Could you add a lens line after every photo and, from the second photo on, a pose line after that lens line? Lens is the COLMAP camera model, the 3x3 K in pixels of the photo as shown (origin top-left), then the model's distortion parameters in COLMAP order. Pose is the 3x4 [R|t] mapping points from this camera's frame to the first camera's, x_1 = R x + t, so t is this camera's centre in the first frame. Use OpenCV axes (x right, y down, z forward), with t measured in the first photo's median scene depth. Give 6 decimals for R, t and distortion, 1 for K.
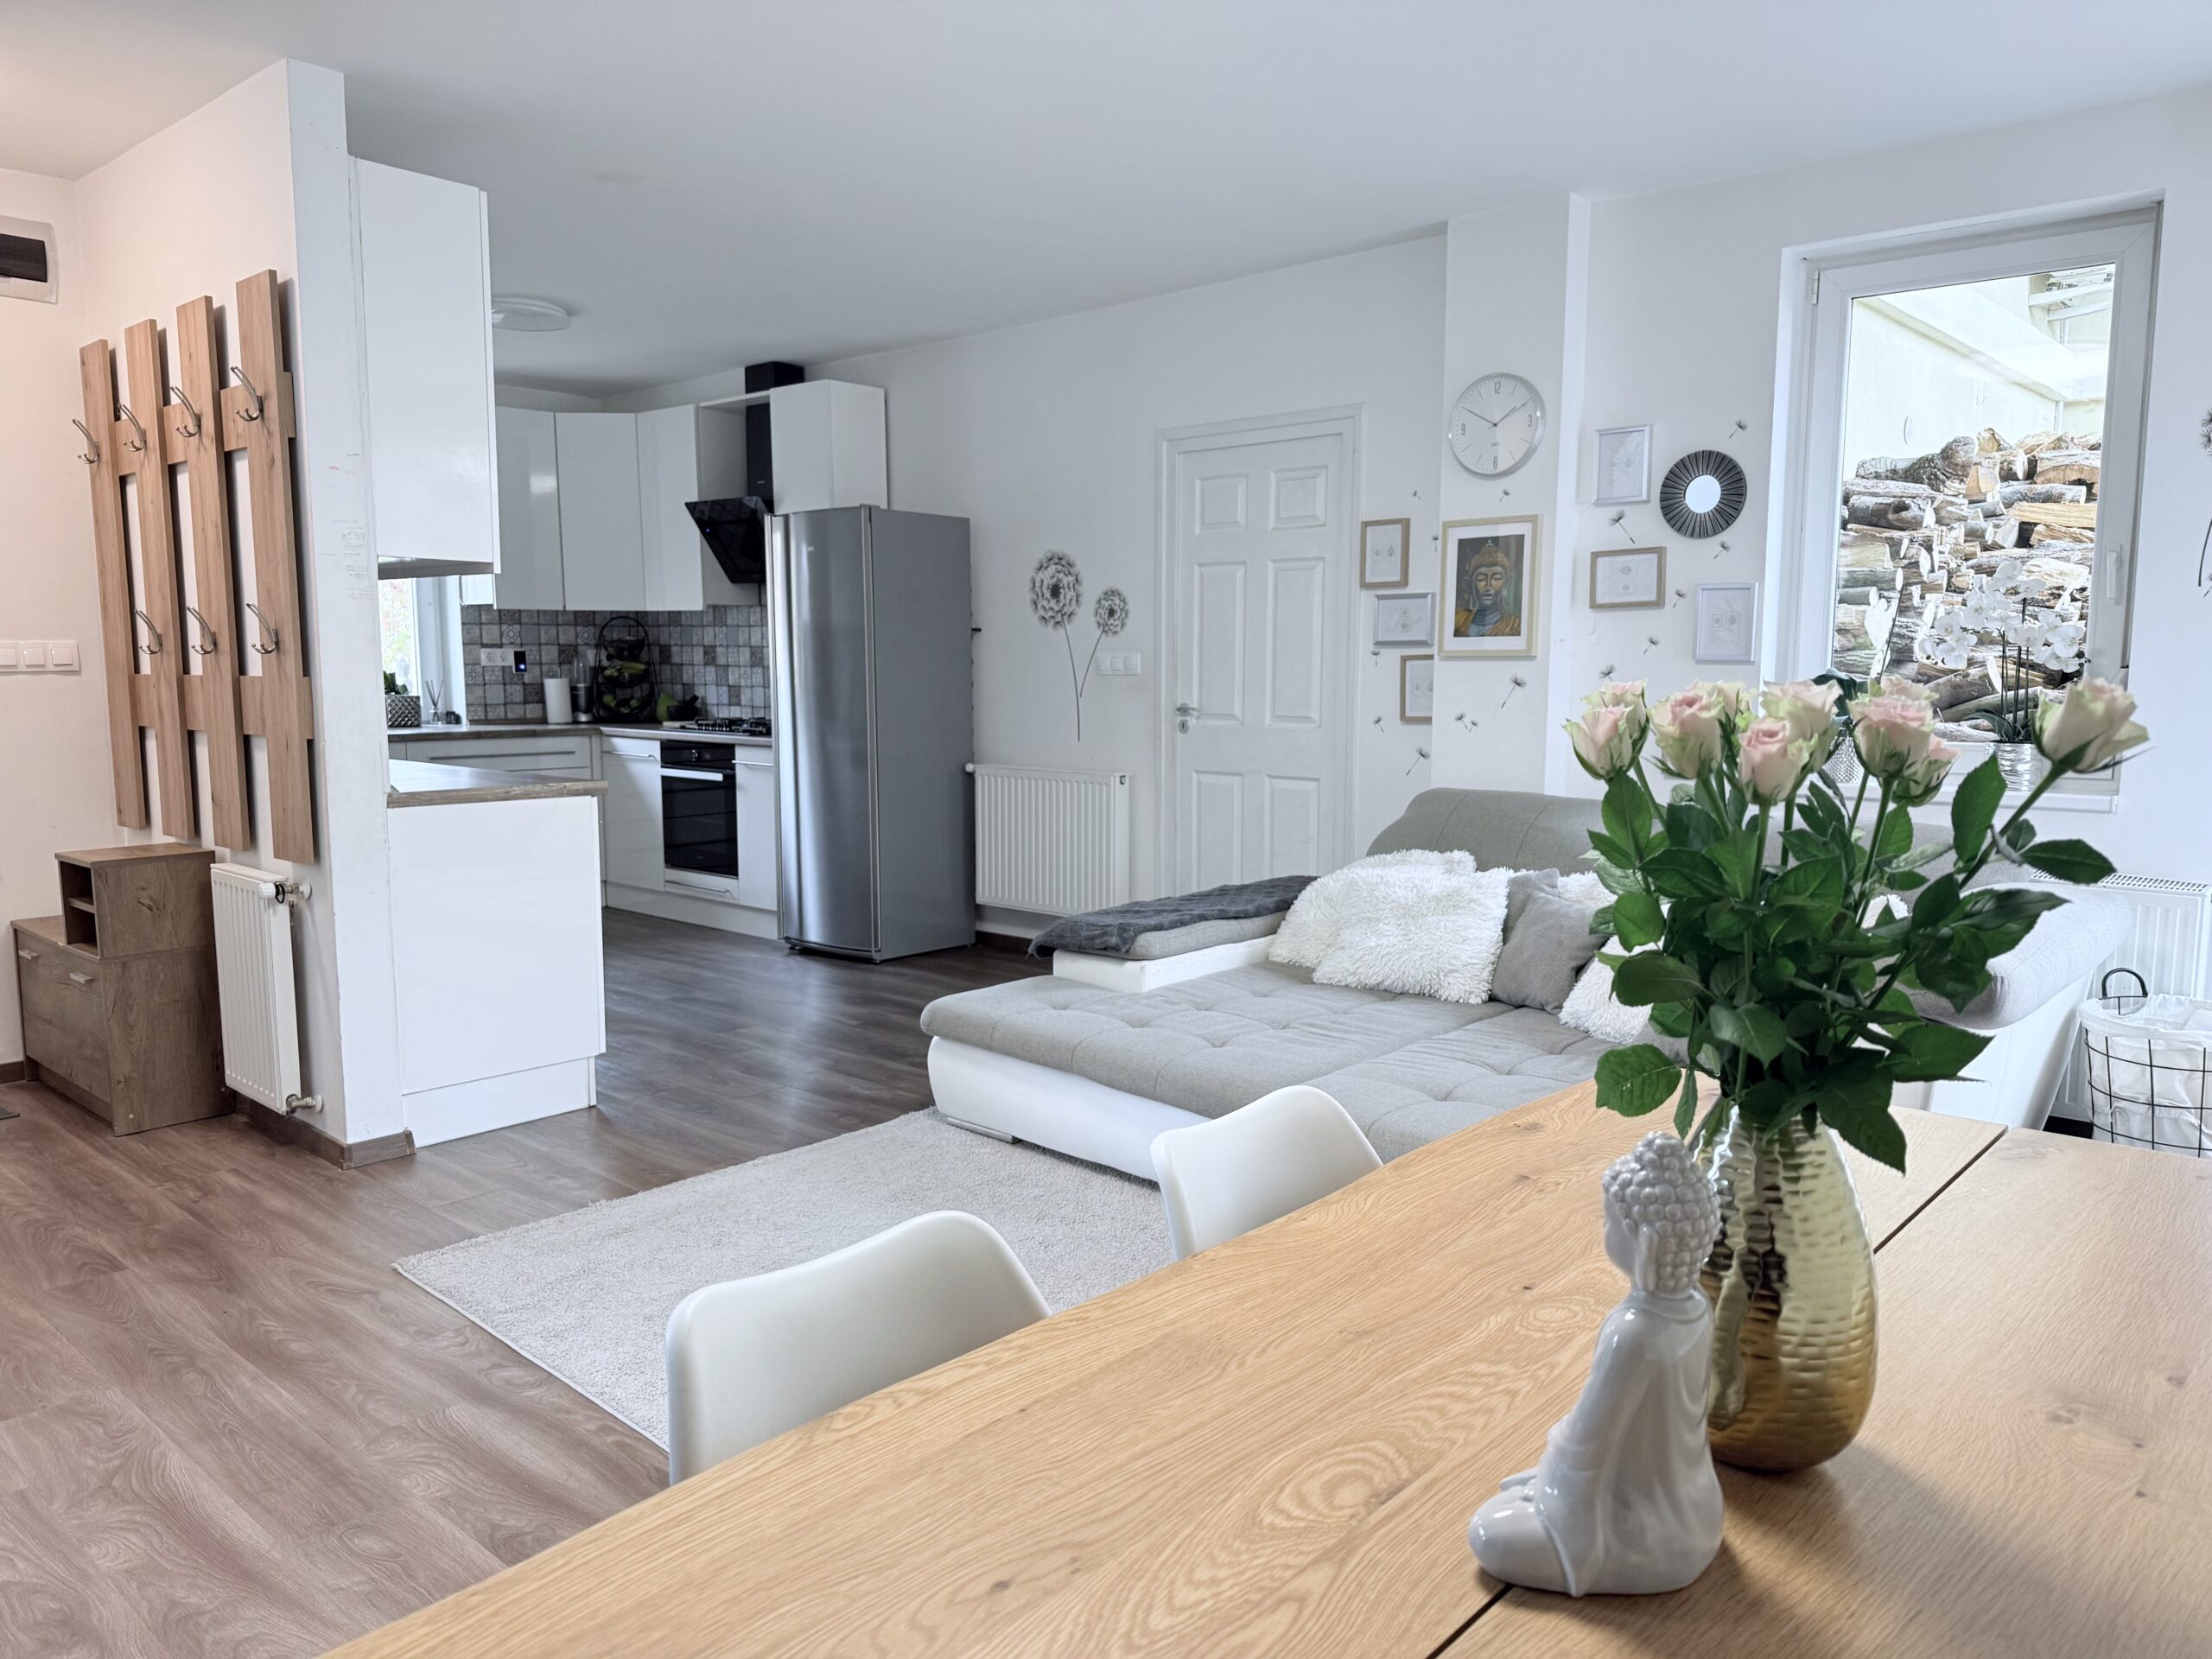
lens RADIAL K [[1533.7, 0, 1100.2], [0, 1533.7, 848.3], [0, 0, 1]] dist [0.137414, -0.155217]
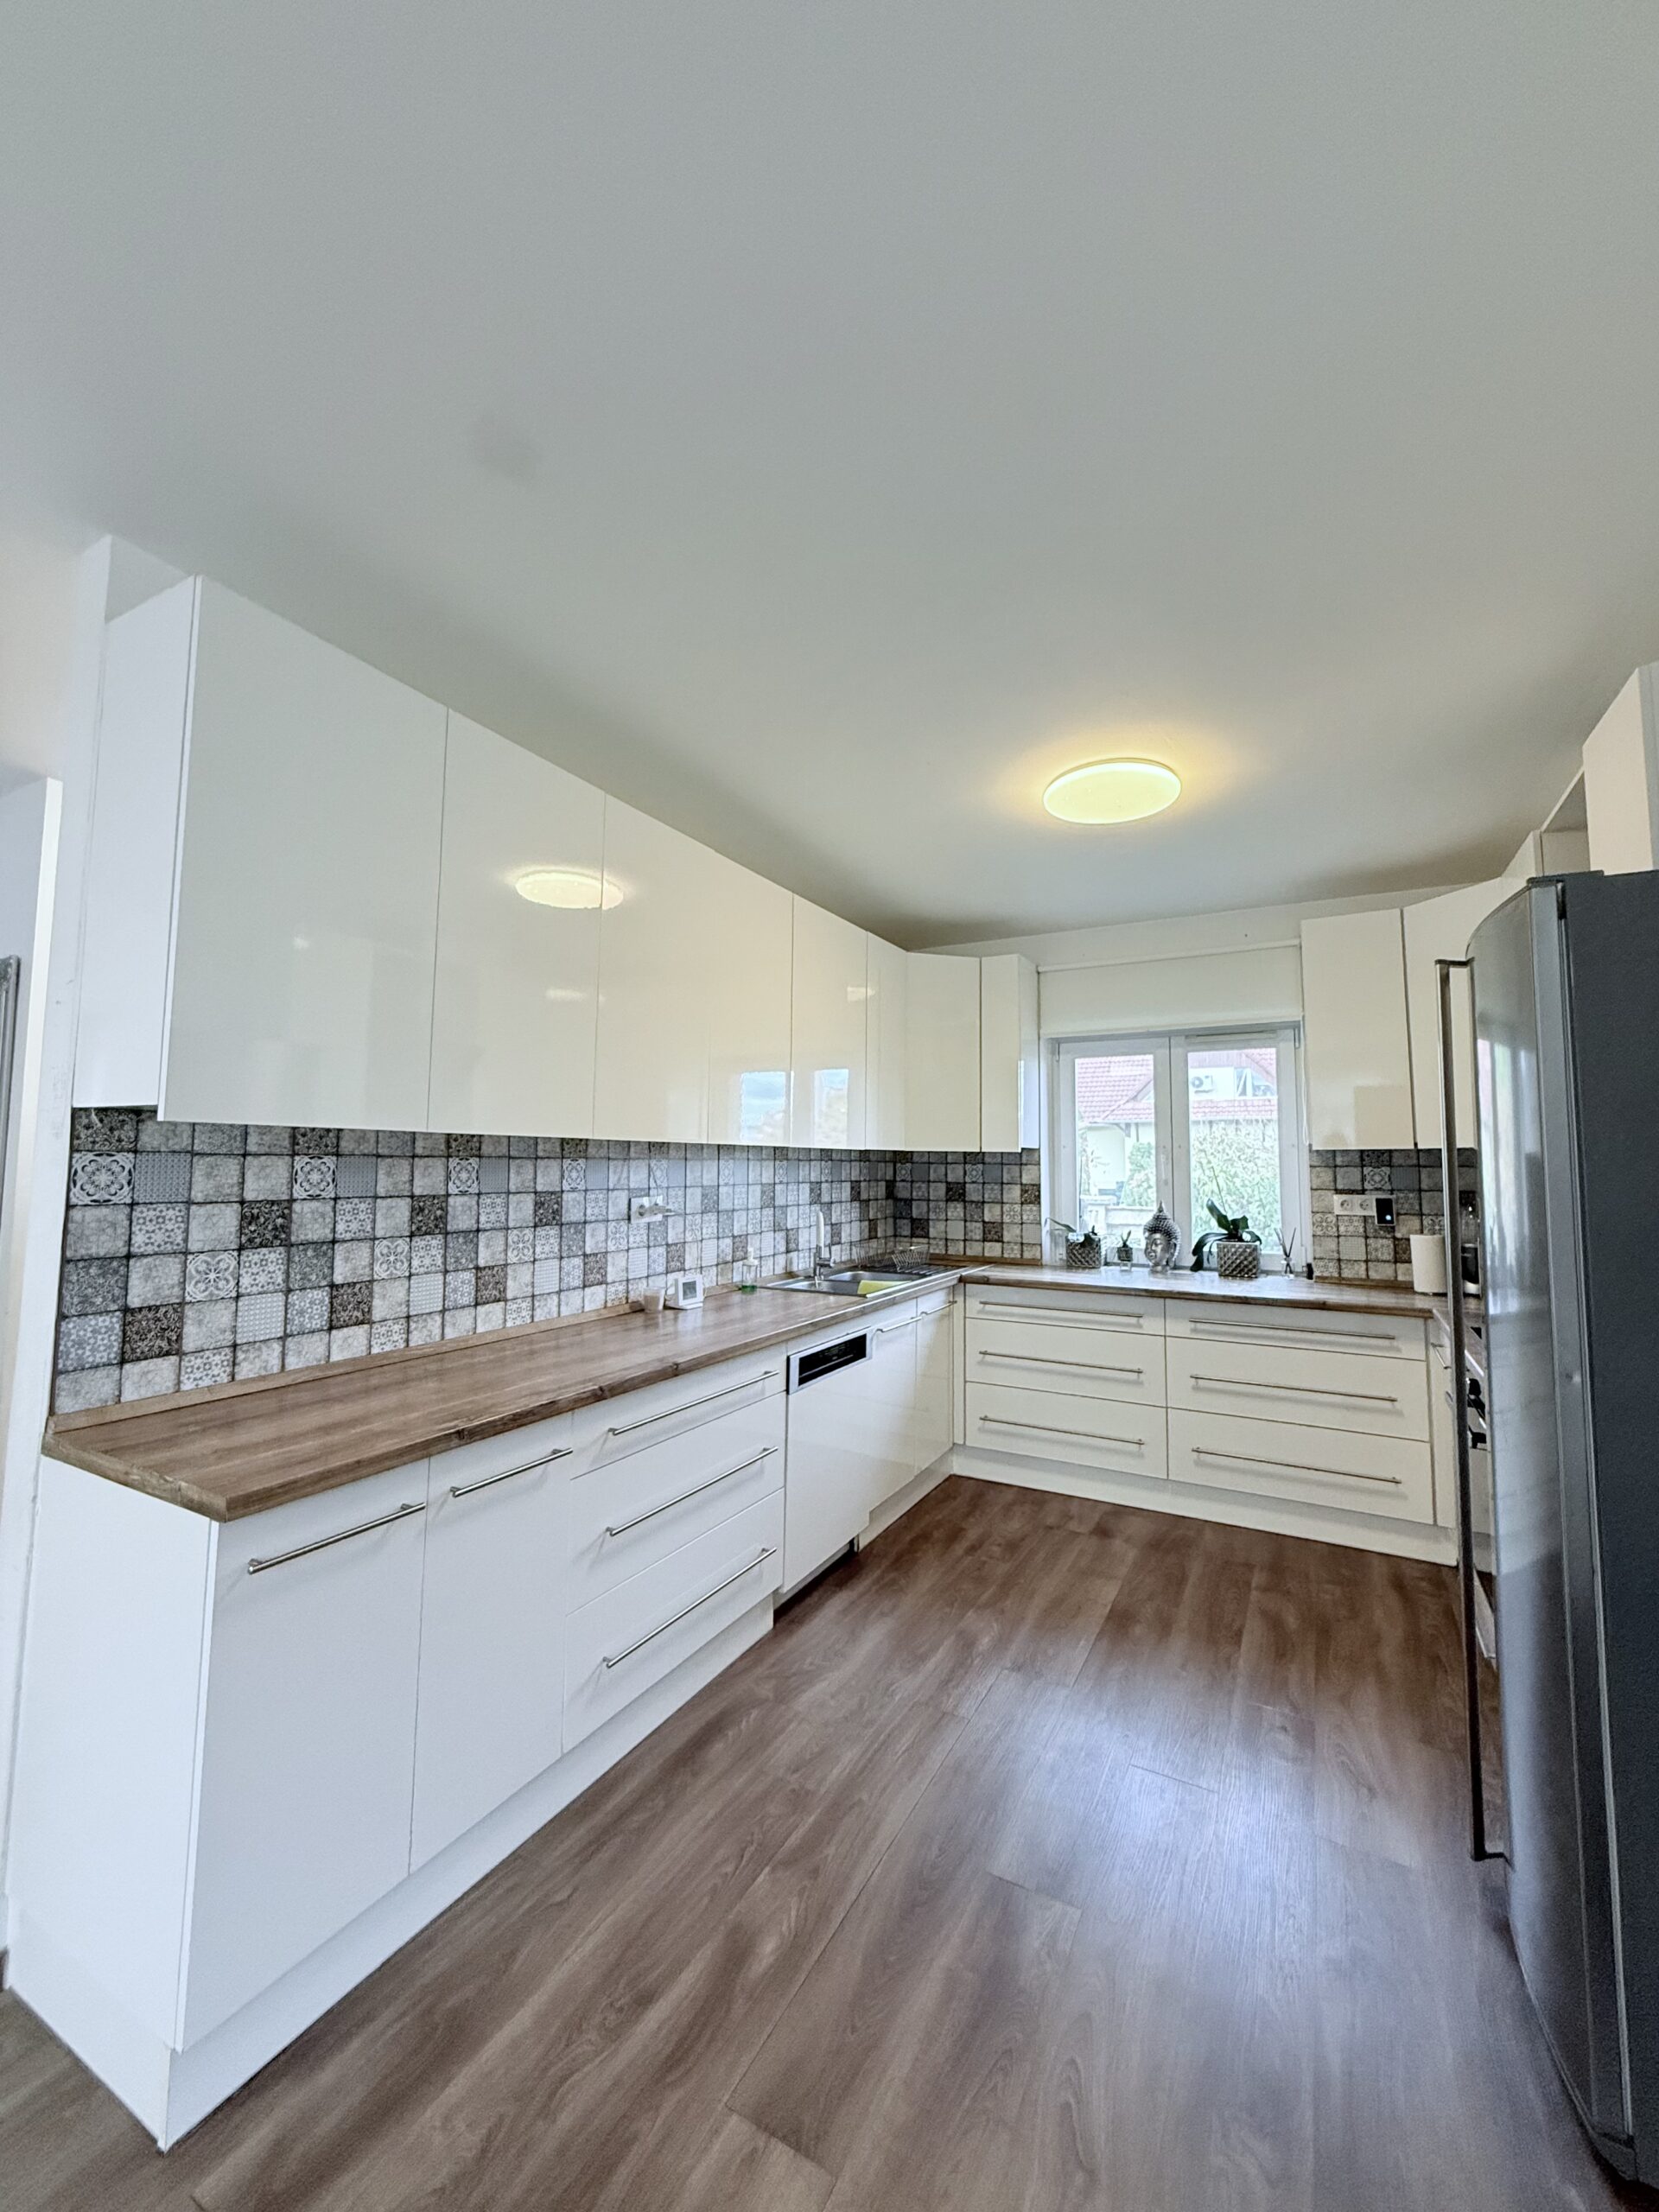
lens RADIAL K [[876.3, 0, 831.6], [0, 876.3, 1098.3], [0, 0, 1]] dist [-0.001016, -0.000013]
pose [[0.231848, -0.074904, -0.969864, 0.022835], [-0.124433, 0.986556, -0.105939, -0.152146], [0.964761, 0.145245, 0.219411, 0.991732]]
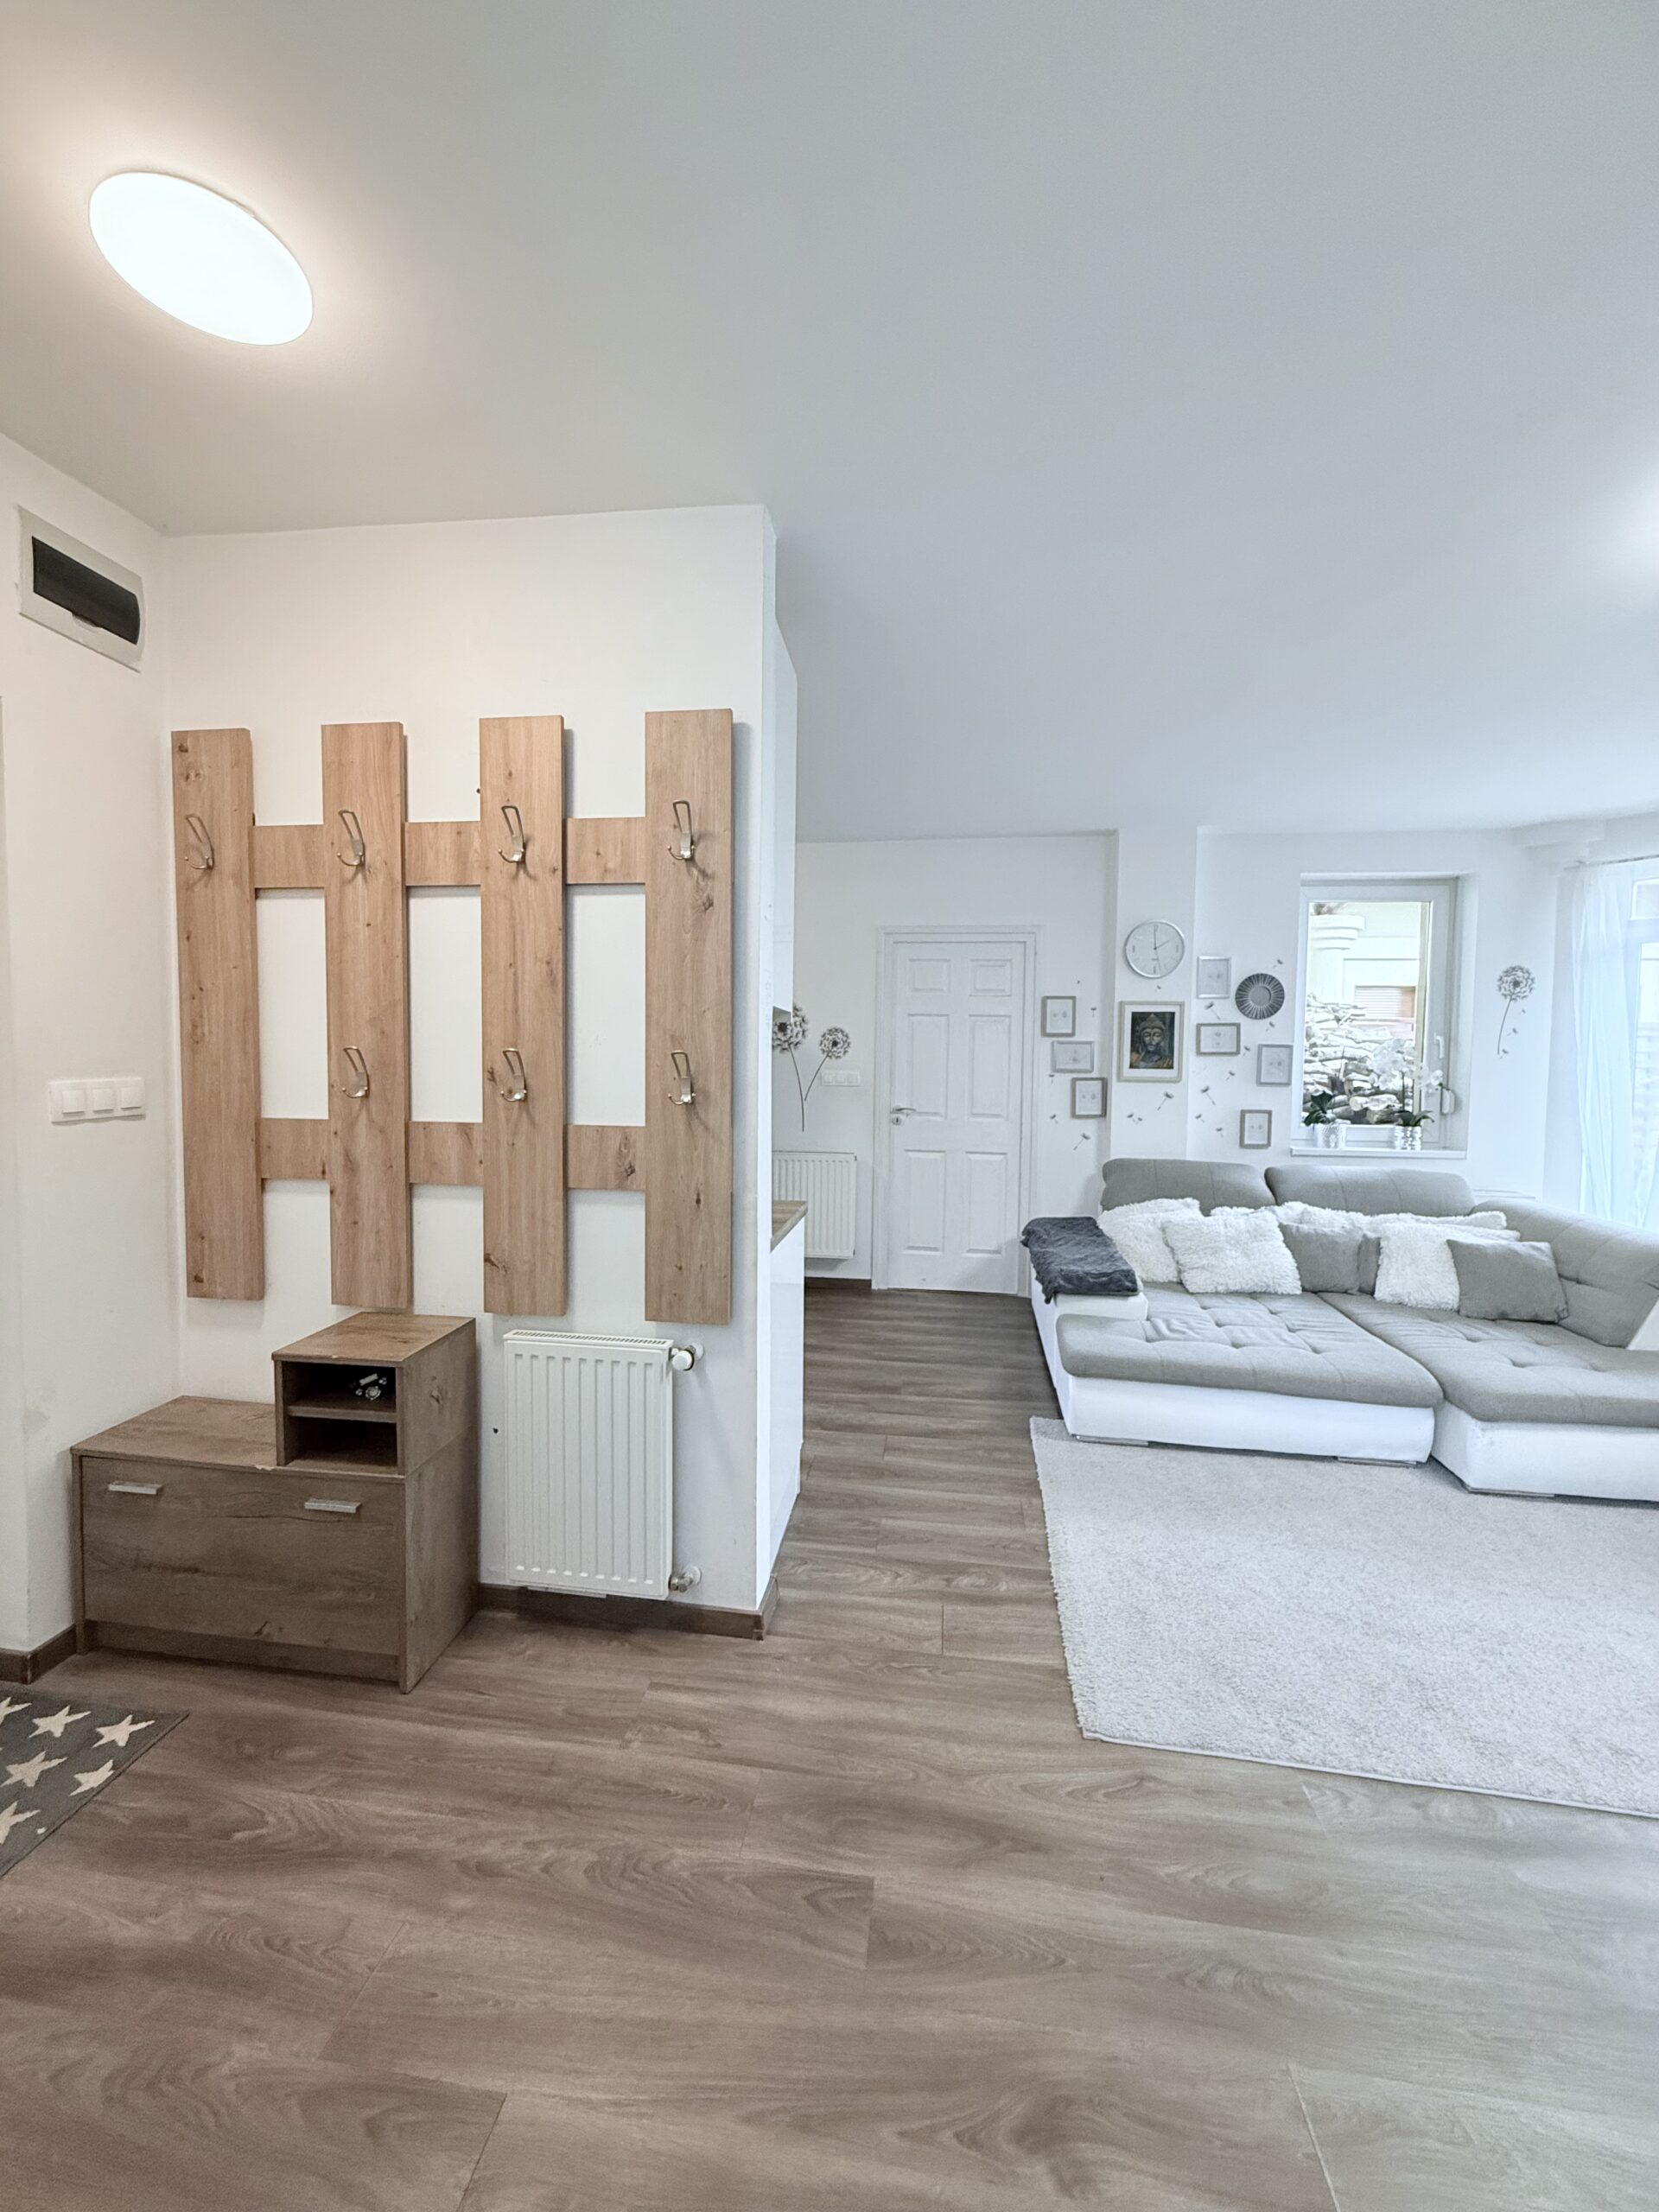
lens RADIAL K [[876.3, 0, 831.6], [0, 876.3, 1098.3], [0, 0, 1]] dist [-0.001016, -0.000013]
pose [[0.821582, -0.016656, 0.569846, -0.590070], [0.055669, 0.997140, -0.051116, -0.074844], [-0.567365, 0.073718, 0.820160, 0.410531]]
